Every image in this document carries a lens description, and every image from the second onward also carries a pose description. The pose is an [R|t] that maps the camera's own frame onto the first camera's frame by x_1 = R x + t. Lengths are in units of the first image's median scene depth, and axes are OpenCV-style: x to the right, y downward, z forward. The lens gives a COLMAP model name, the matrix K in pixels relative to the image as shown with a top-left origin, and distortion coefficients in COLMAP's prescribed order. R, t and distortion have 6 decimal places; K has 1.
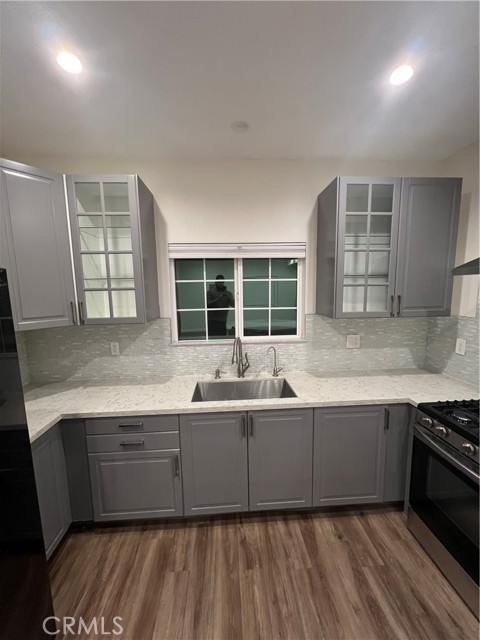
lens RADIAL K [[257.5, 0, 240.0], [0, 257.5, 320.0], [0, 0, 1]] dist [-0.000502, -0.000197]
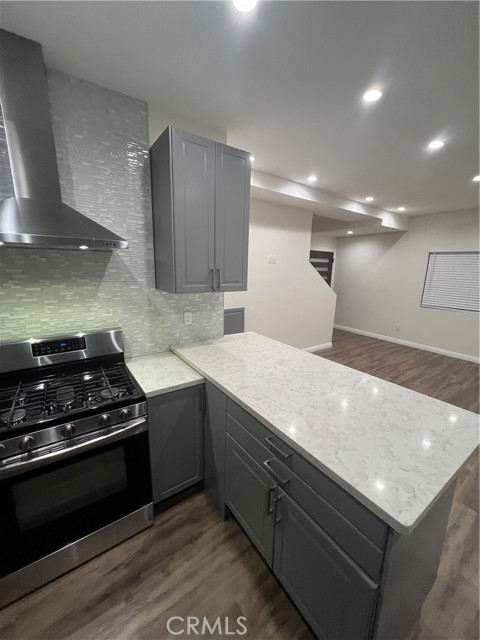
lens RADIAL K [[256.4, 0, 240.0], [0, 256.4, 320.0], [0, 0, 1]] dist [-0.003142, 0.000289]
pose [[-0.526108, -0.171150, 0.833017, -0.108032], [0.093890, 0.961861, 0.256920, -0.048912], [-0.845219, 0.213380, -0.489974, 0.529573]]
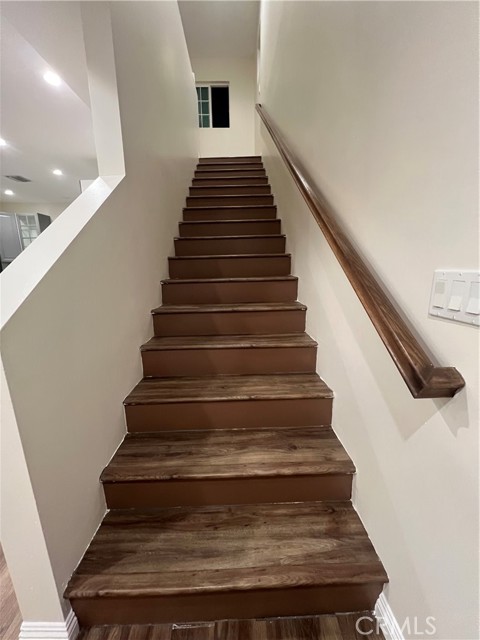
lens RADIAL K [[257.5, 0, 240.0], [0, 257.5, 320.0], [0, 0, 1]] dist [-0.000502, -0.000197]
pose [[0.999067, 0.001413, -0.043153, 1.871213], [0.002055, 0.996777, 0.080201, 0.422228], [0.043127, -0.080215, 0.995844, -1.809189]]
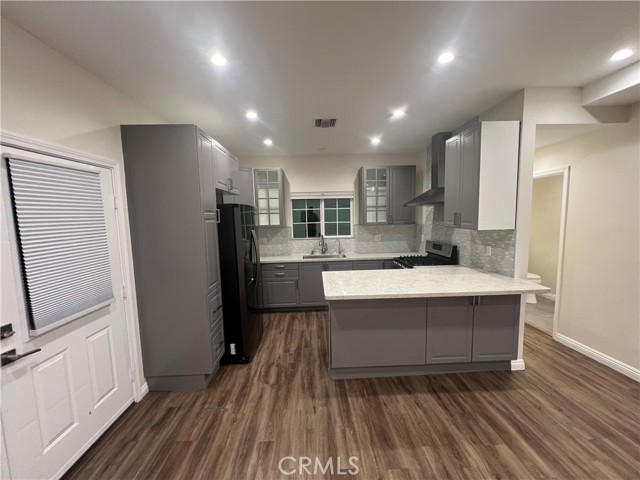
lens RADIAL K [[256.4, 0, 320.0], [0, 256.4, 240.0], [0, 0, 1]] dist [-0.003142, 0.000289]
pose [[0.999566, -0.005506, -0.028937, 0.039153], [0.004667, 0.999569, -0.028967, 0.179758], [0.029084, 0.028819, 0.999161, -1.224080]]
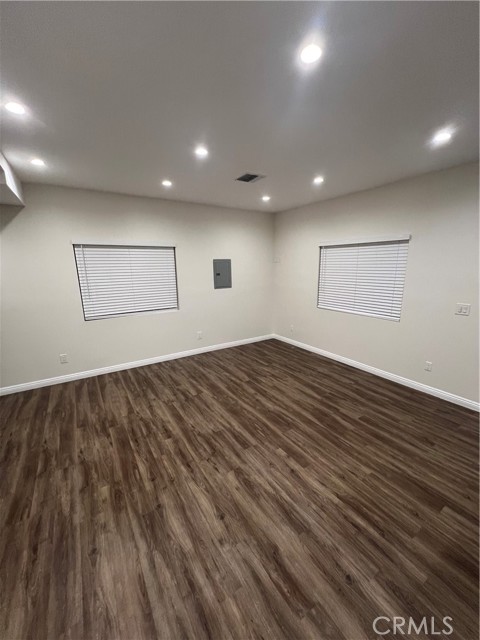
lens RADIAL K [[256.4, 0, 240.0], [0, 256.4, 320.0], [0, 0, 1]] dist [-0.003142, 0.000289]
pose [[-0.872082, 0.137820, -0.469551, 1.005222], [-0.032018, 0.941396, 0.335779, -0.007534], [0.488311, 0.307861, -0.816562, -0.244827]]
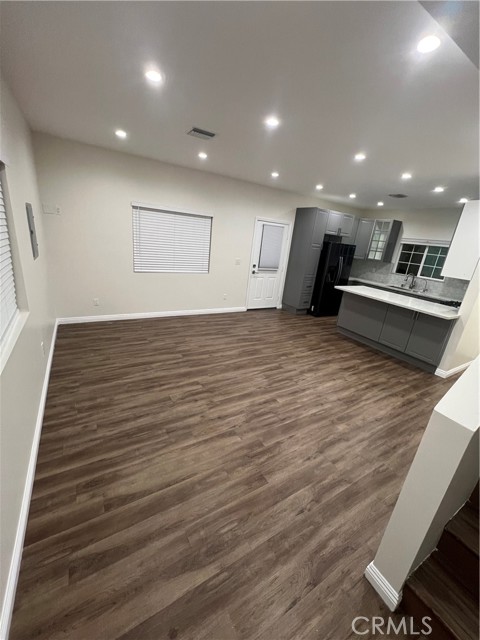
lens RADIAL K [[256.4, 0, 240.0], [0, 256.4, 320.0], [0, 0, 1]] dist [-0.003142, 0.000289]
pose [[0.455358, 0.341555, -0.822186, 1.694054], [-0.224140, 0.937719, 0.265413, 0.232567], [0.861633, 0.063427, 0.503554, -2.131067]]
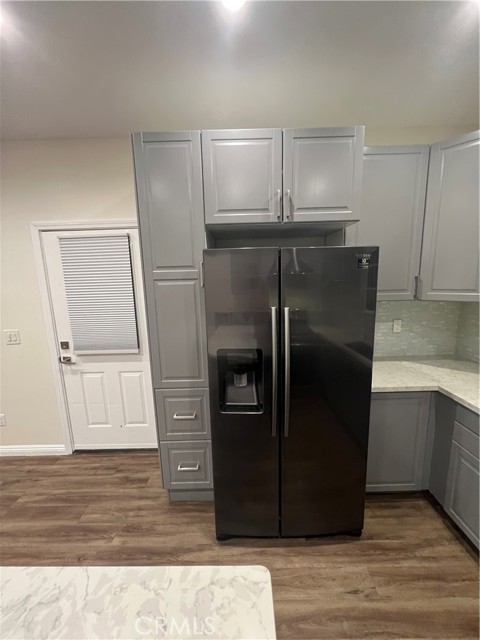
lens RADIAL K [[257.5, 0, 240.0], [0, 257.5, 320.0], [0, 0, 1]] dist [-0.000502, -0.000197]
pose [[-0.065641, 0.186364, -0.980286, 0.241402], [-0.099113, 0.976328, 0.192248, -0.005570], [0.992909, 0.109778, -0.045616, 0.186500]]
